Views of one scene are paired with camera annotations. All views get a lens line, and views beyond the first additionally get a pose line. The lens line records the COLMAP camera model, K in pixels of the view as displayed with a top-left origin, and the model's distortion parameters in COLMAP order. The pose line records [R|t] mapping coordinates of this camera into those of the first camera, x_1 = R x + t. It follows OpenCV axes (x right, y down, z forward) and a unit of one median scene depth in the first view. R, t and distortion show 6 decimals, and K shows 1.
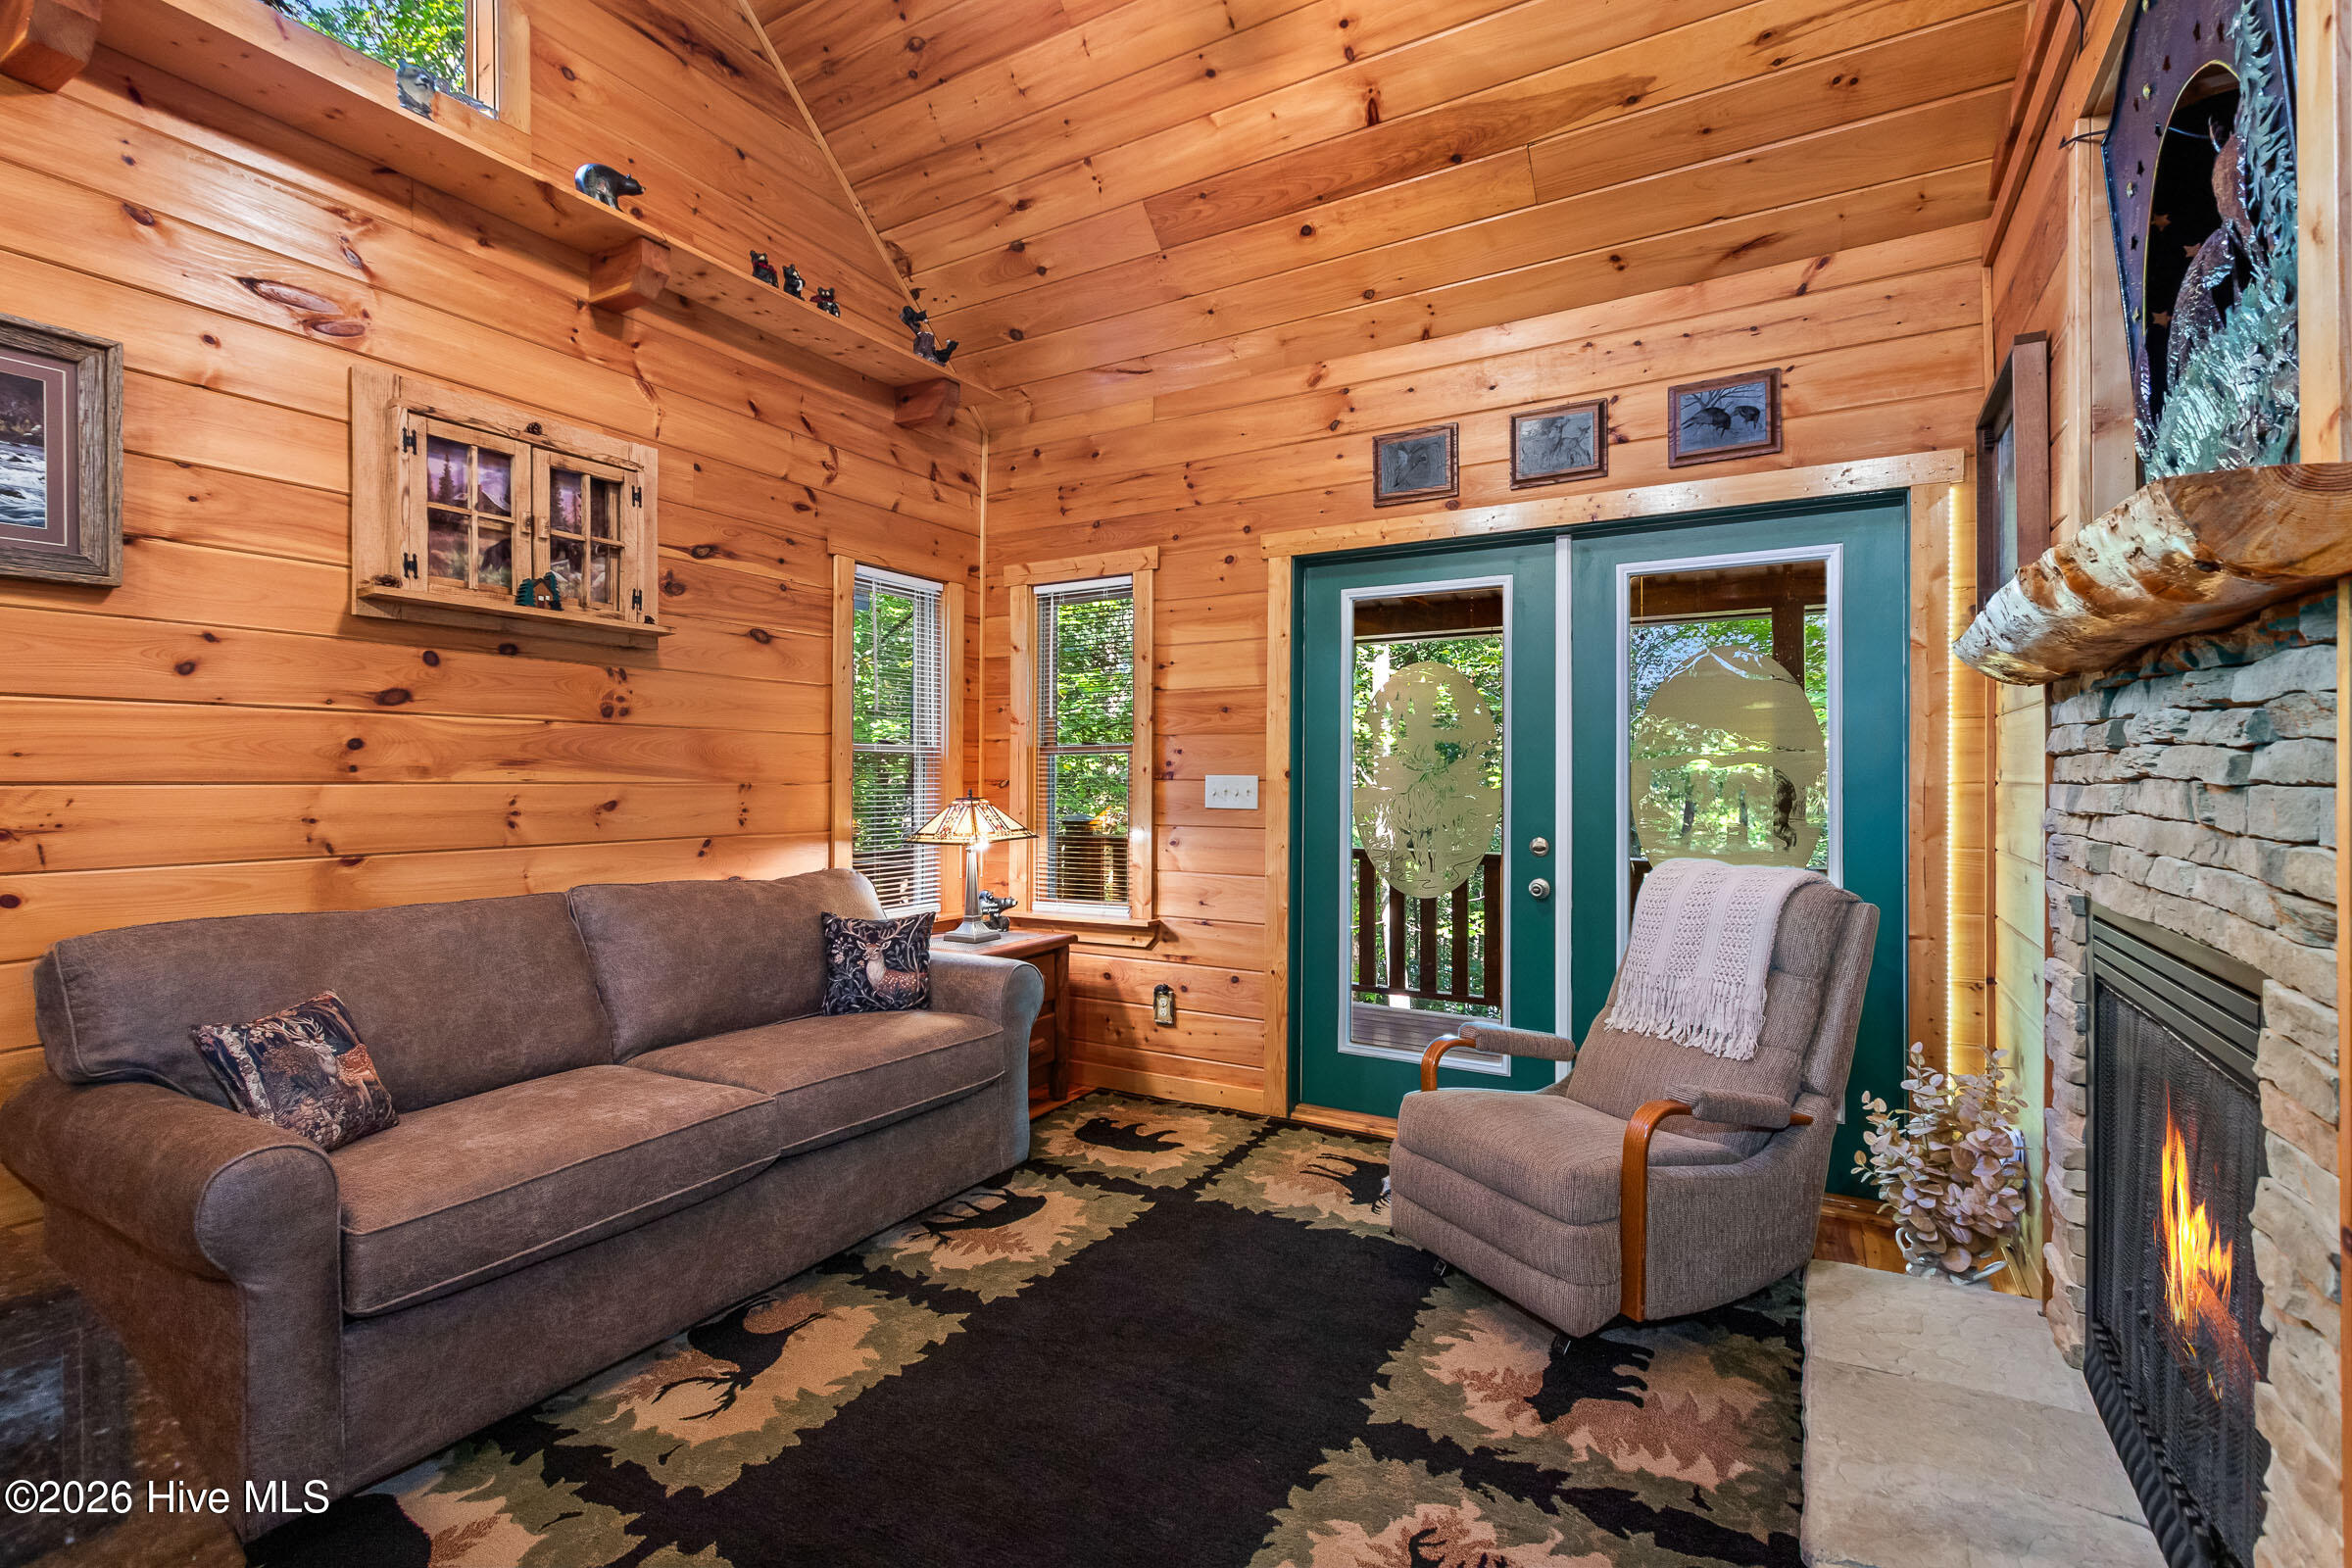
lens RADIAL K [[1100.6, 0, 1159.2], [0, 1100.6, 766.5], [0, 0, 1]] dist [0.007692, -0.001550]
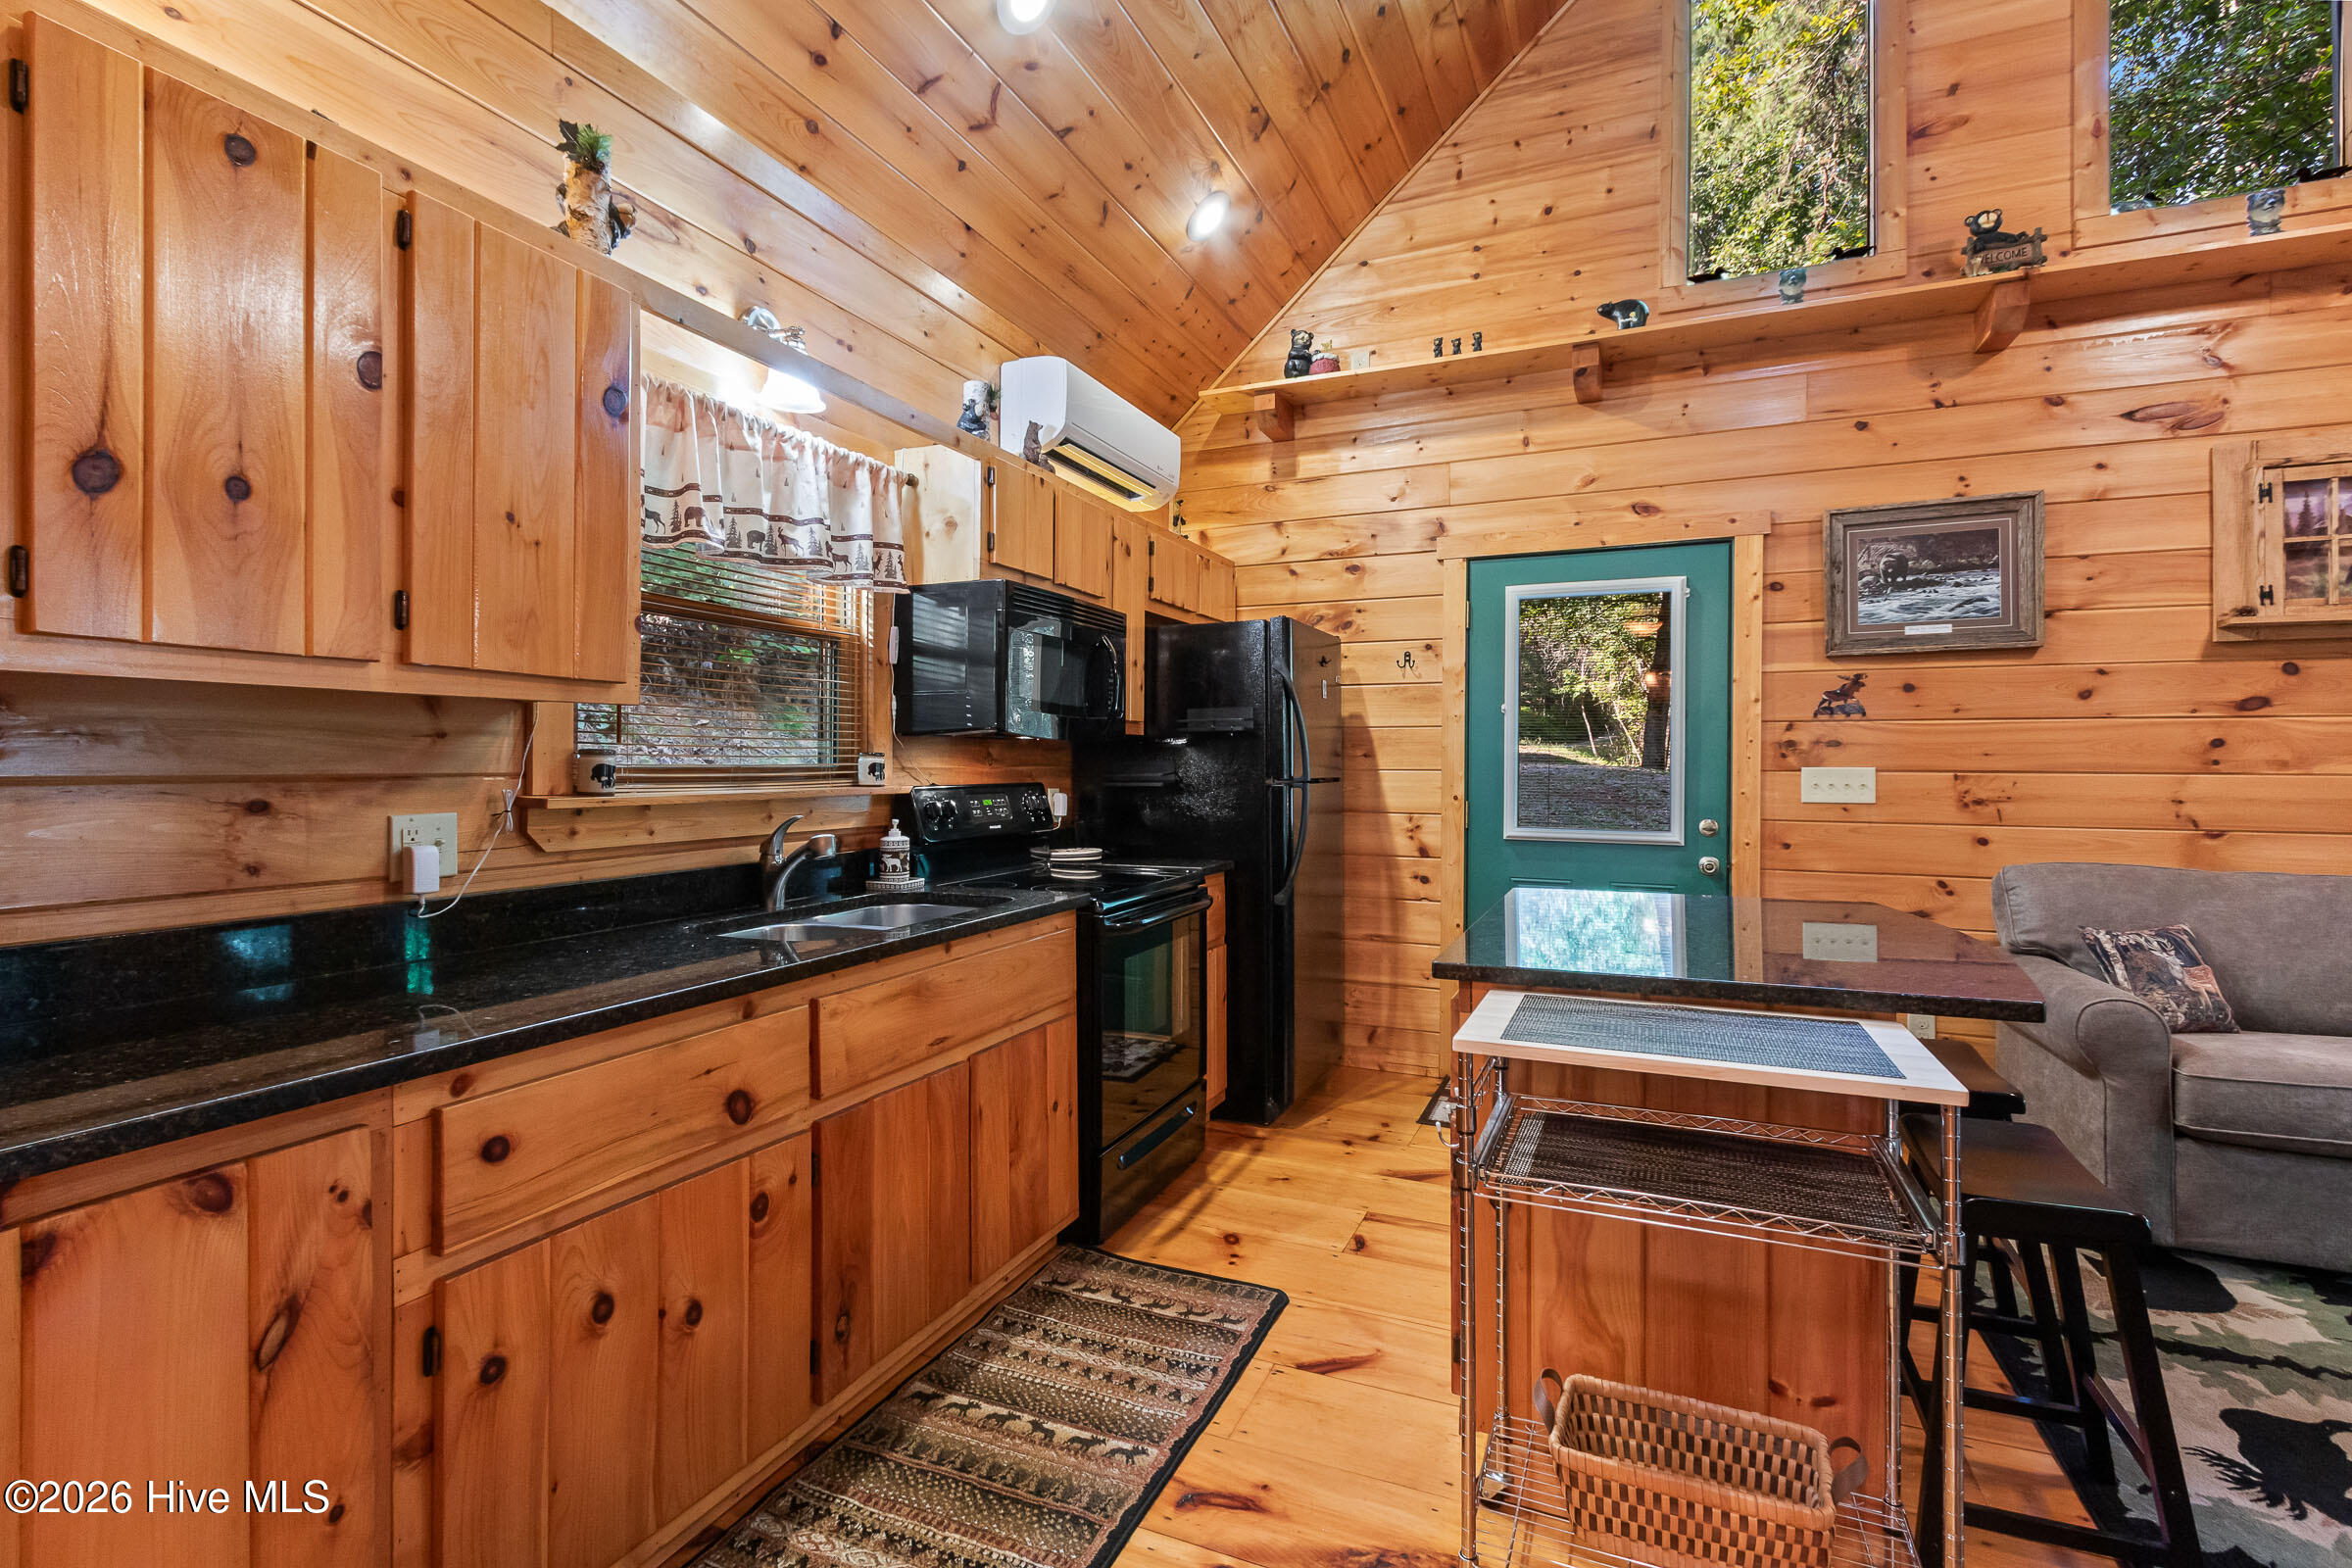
lens RADIAL K [[1100.6, 0, 1155.1], [0, 1100.6, 762.7], [0, 0, 1]] dist [0.007692, -0.001550]
pose [[0.114234, -0.000953, -0.993453, 0.427246], [0.007492, 0.999972, -0.000098, -0.007009], [0.993426, -0.007432, 0.114238, -0.387108]]
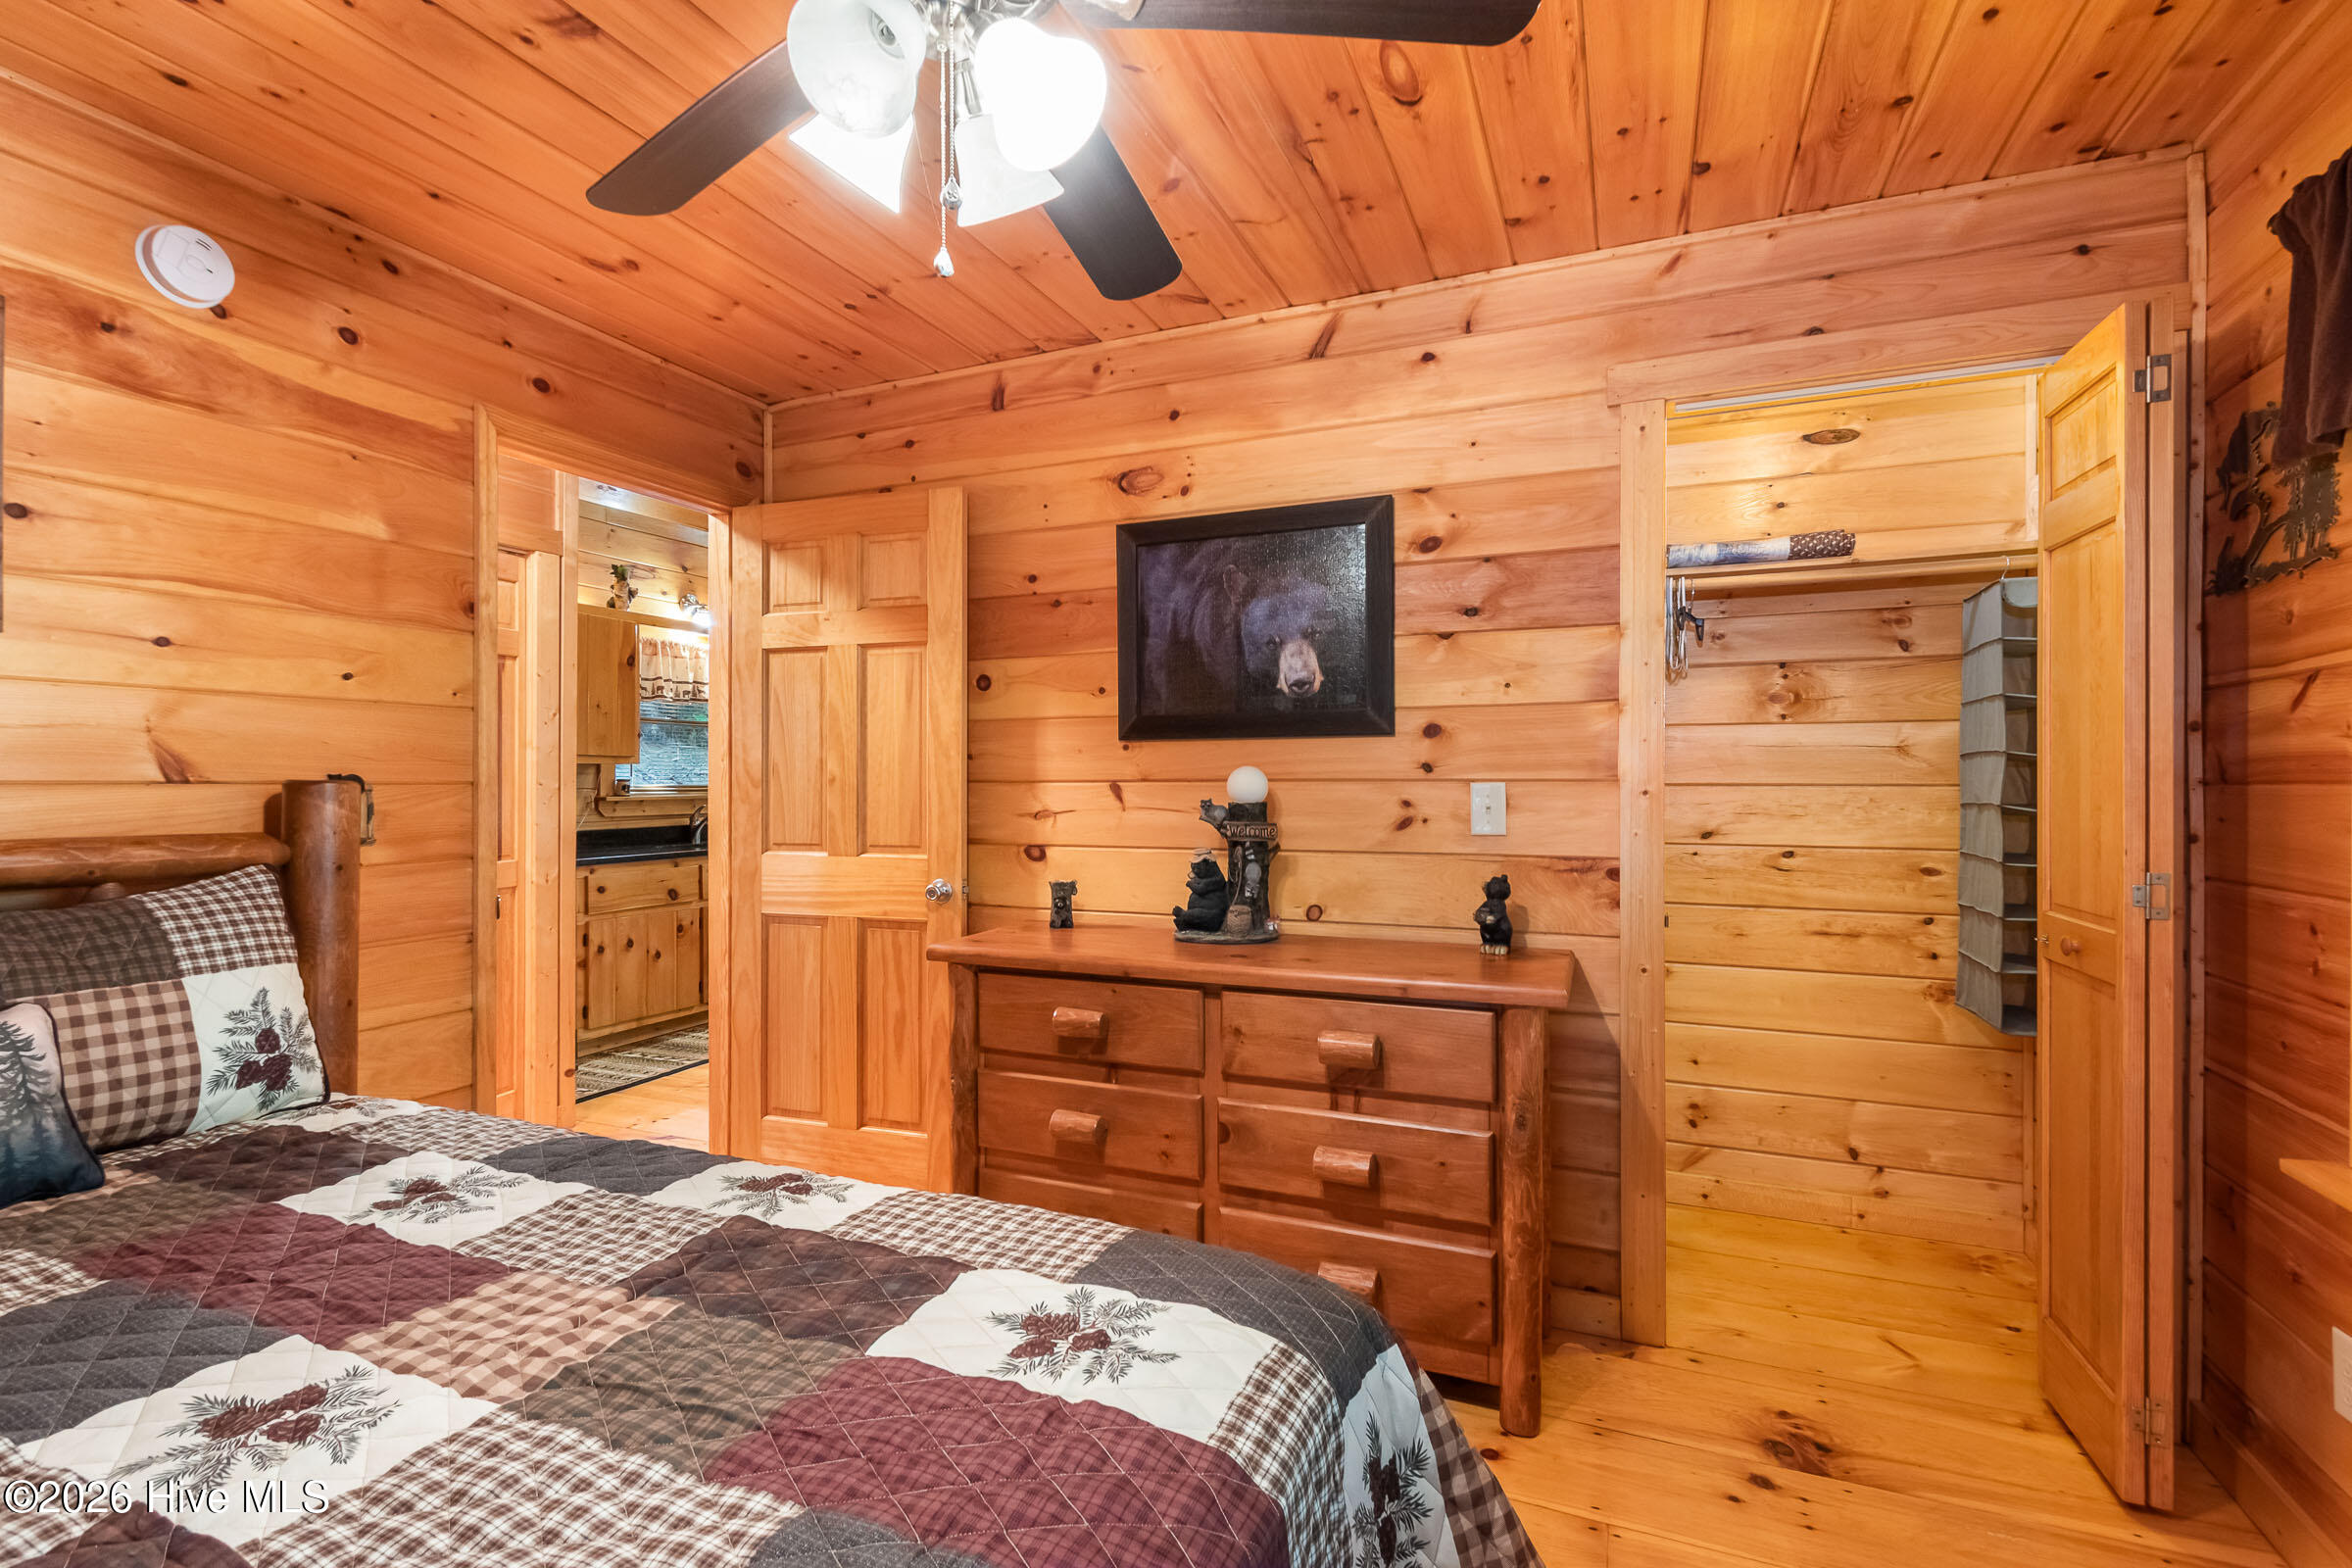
lens RADIAL K [[1100.6, 0, 1185.6], [0, 1100.6, 777.7], [0, 0, 1]] dist [0.007692, -0.001550]
pose [[0.140045, -0.003171, -0.990140, 1.972022], [0.012756, 0.999918, -0.001399, -0.005960], [0.990063, -0.012434, 0.140074, 0.120355]]
